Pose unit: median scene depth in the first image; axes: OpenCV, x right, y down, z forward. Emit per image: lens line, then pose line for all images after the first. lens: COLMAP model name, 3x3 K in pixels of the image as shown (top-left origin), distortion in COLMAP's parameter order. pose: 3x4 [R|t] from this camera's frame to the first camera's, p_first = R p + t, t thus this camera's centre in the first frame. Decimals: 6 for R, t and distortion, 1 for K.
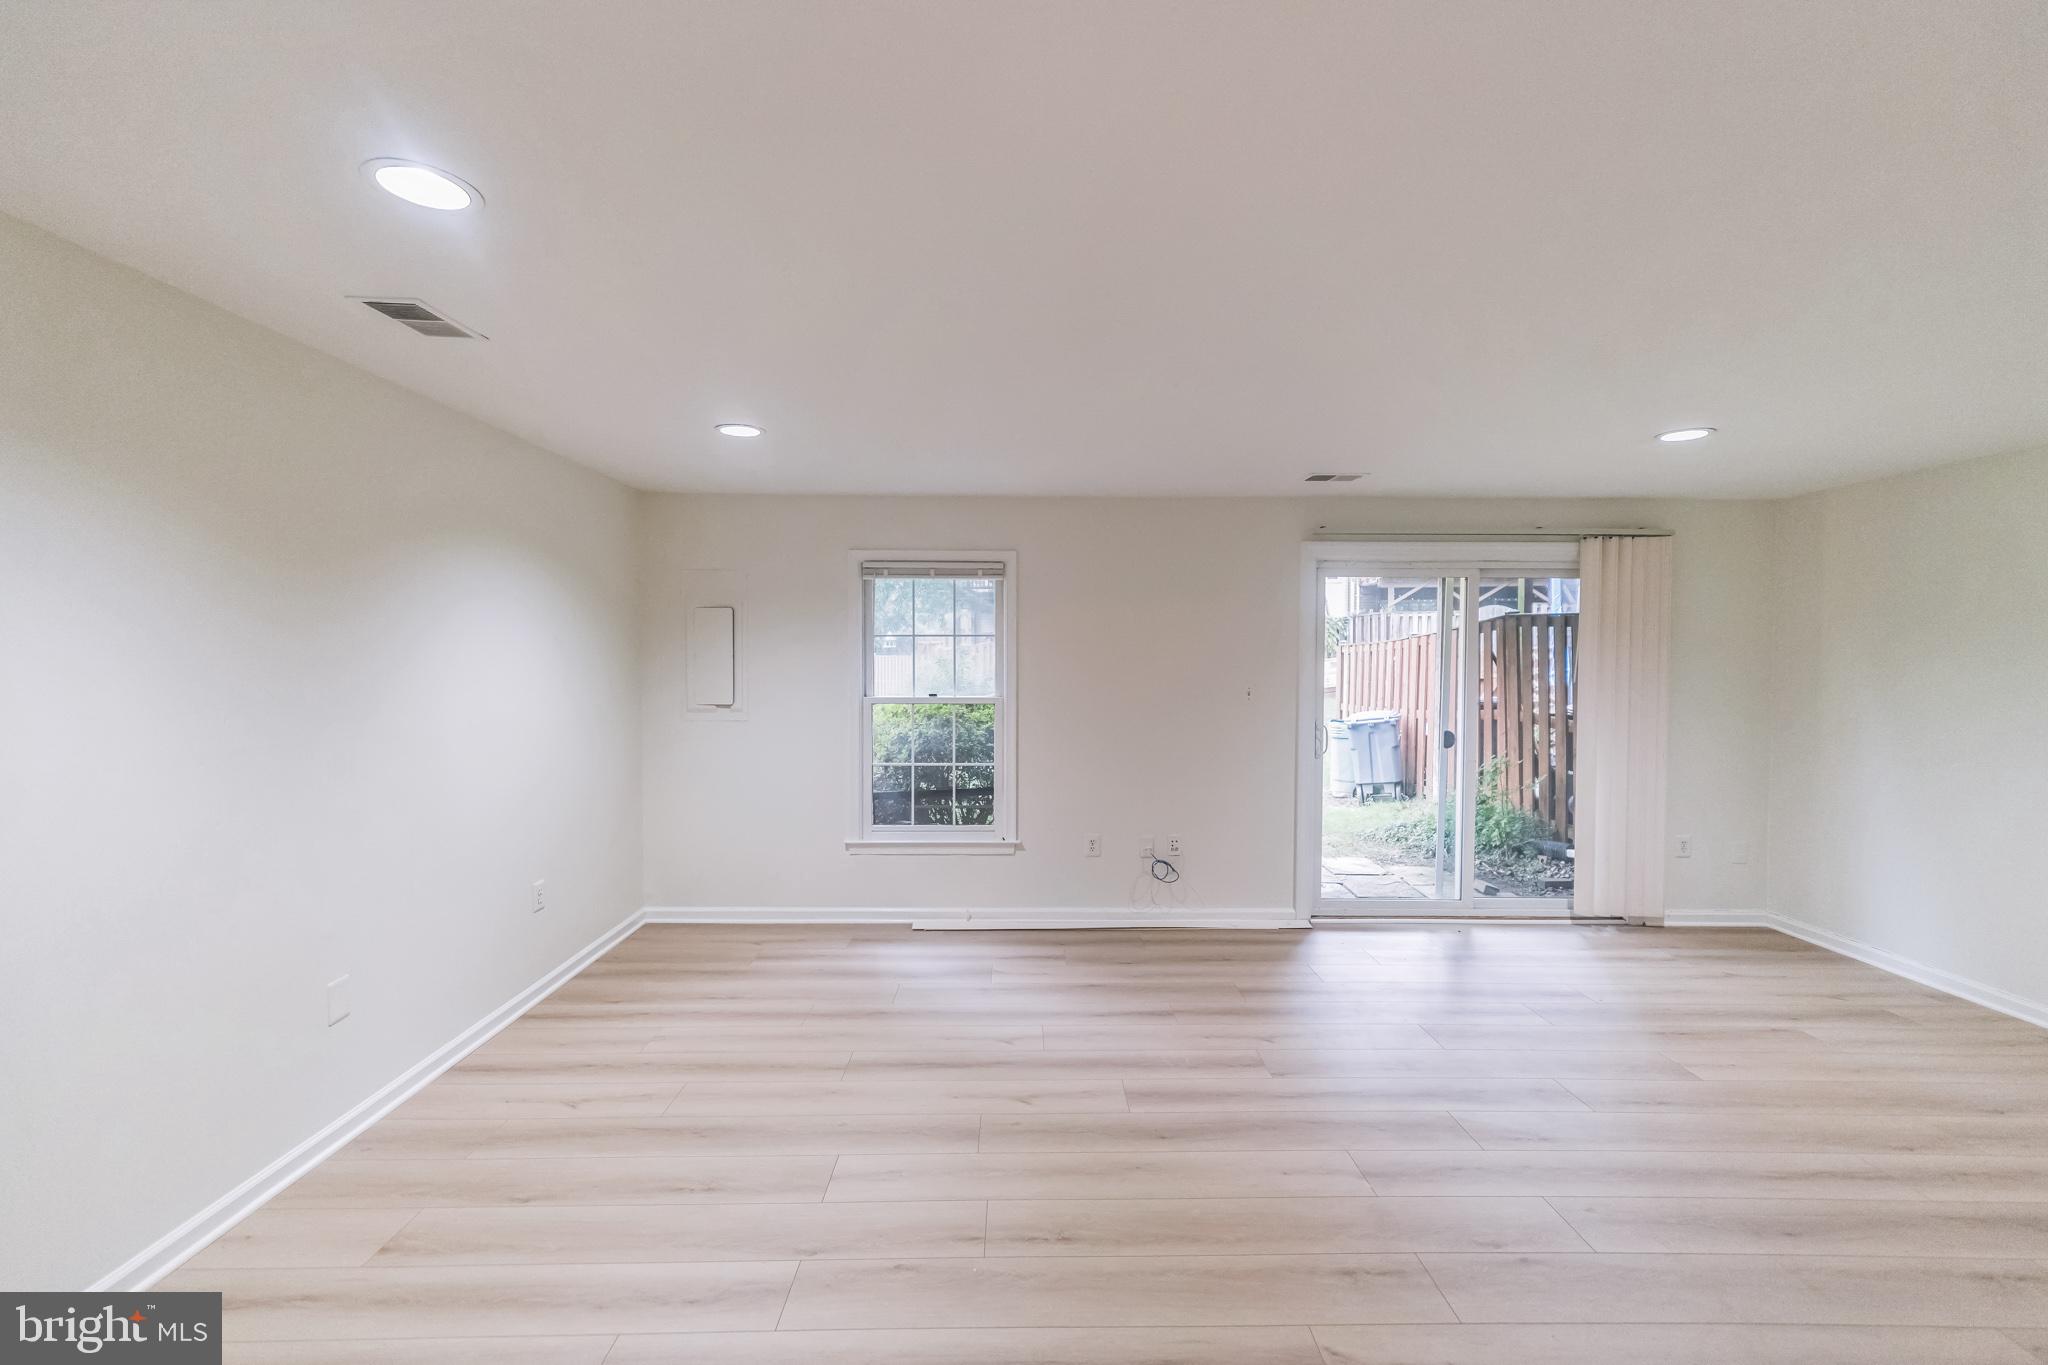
lens RADIAL K [[900.0, 0, 1014.8], [0, 900.0, 669.8], [0, 0, 1]] dist [0.007786, -0.001027]
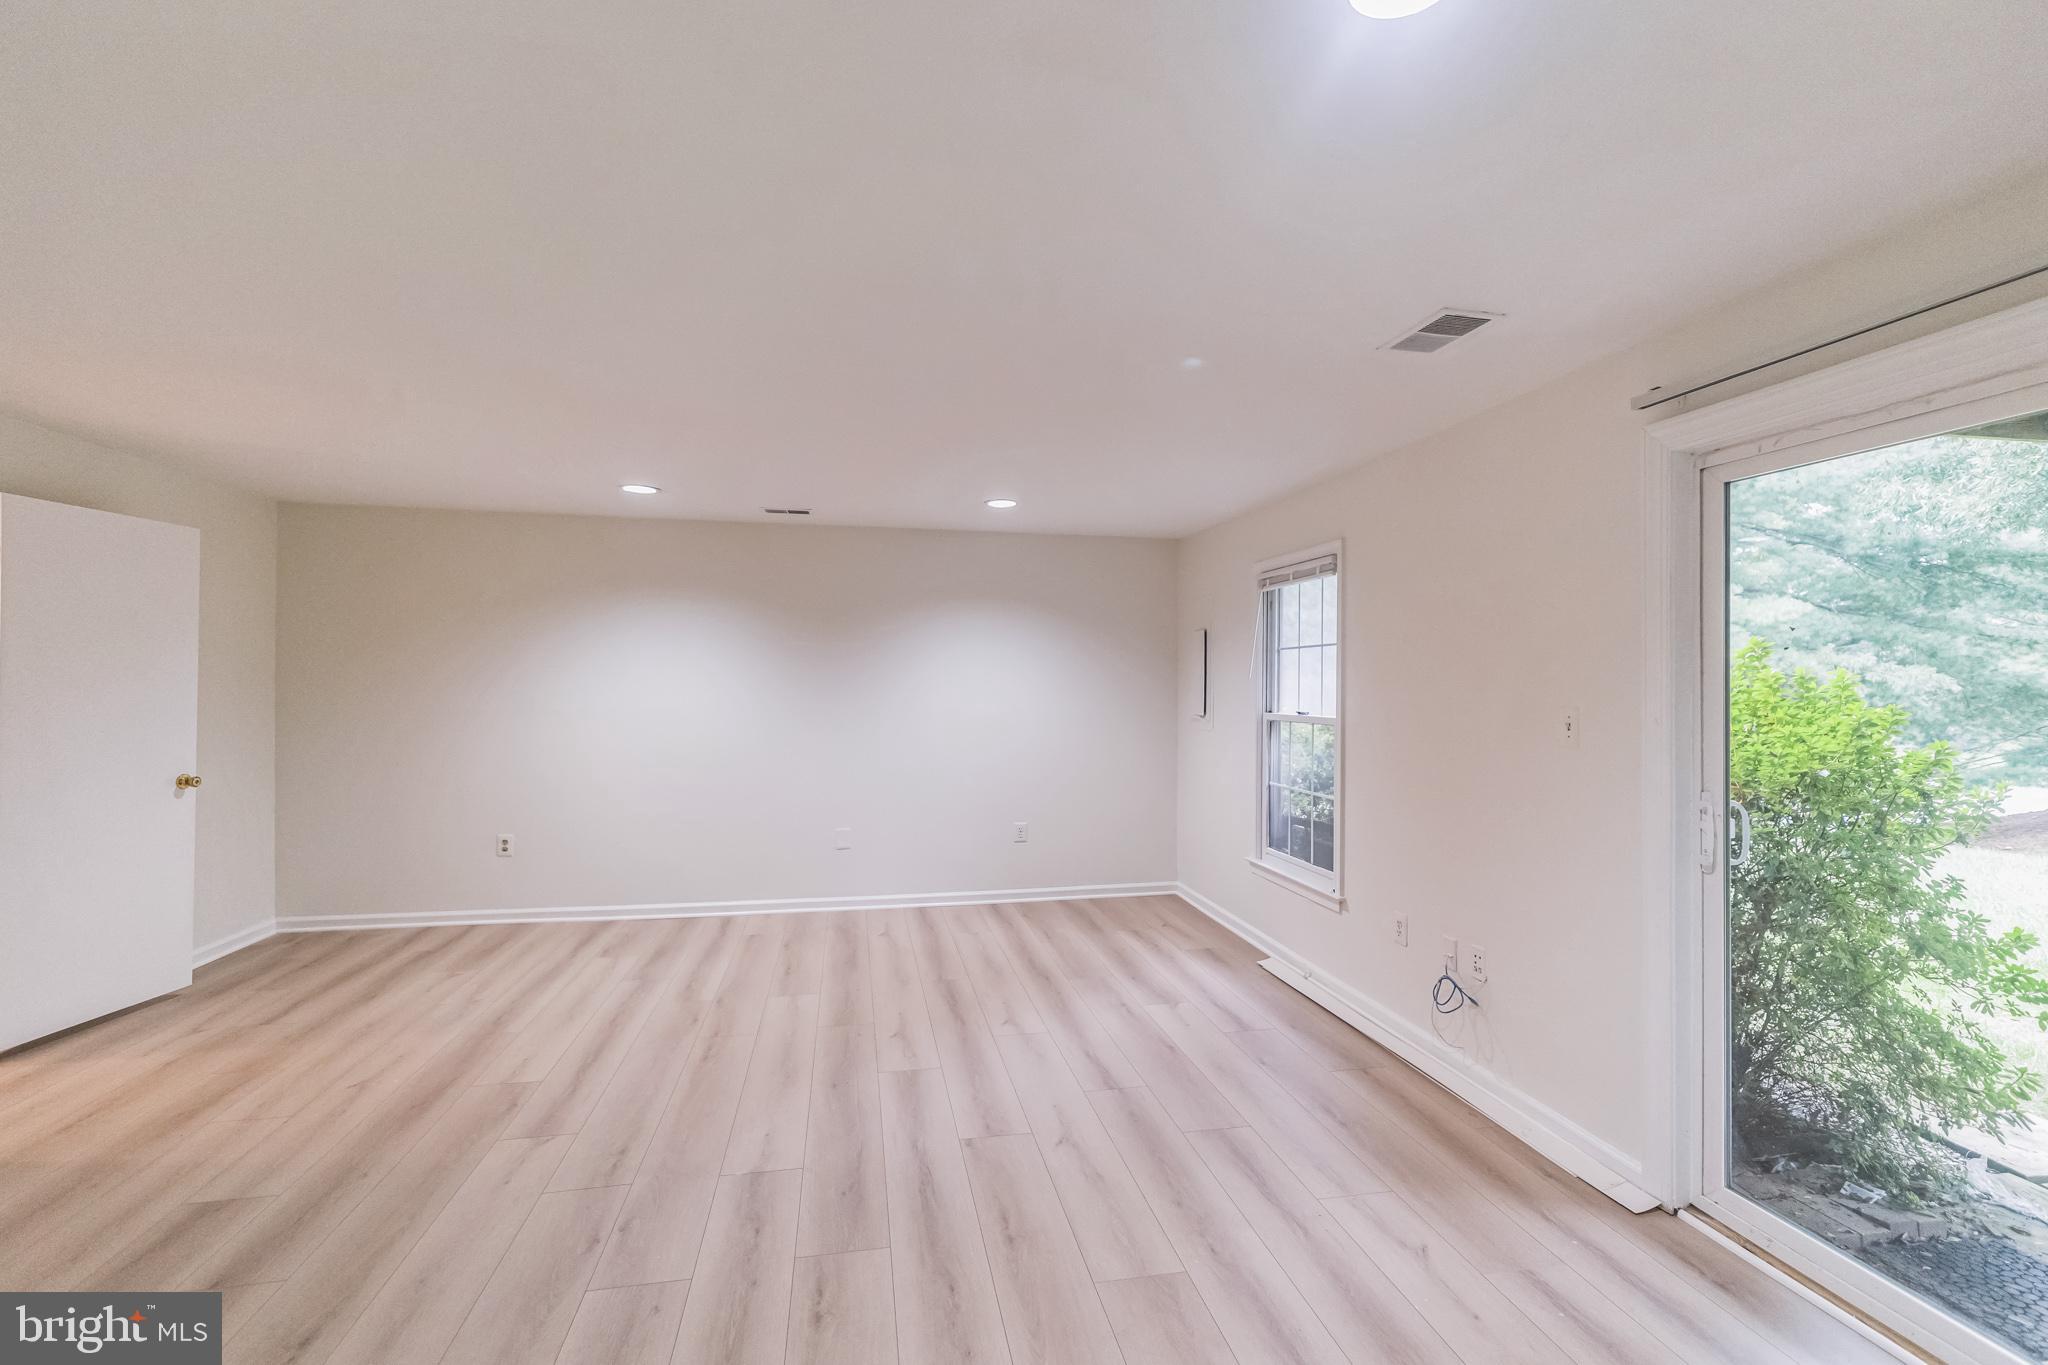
lens RADIAL K [[900.0, 0, 1011.8], [0, 900.0, 685.6], [0, 0, 1]] dist [0.007786, -0.001027]
pose [[0.174305, -0.003574, -0.984685, 0.737730], [-0.022341, 0.999722, -0.007583, 0.015295], [0.984438, 0.023320, 0.174176, 0.571549]]
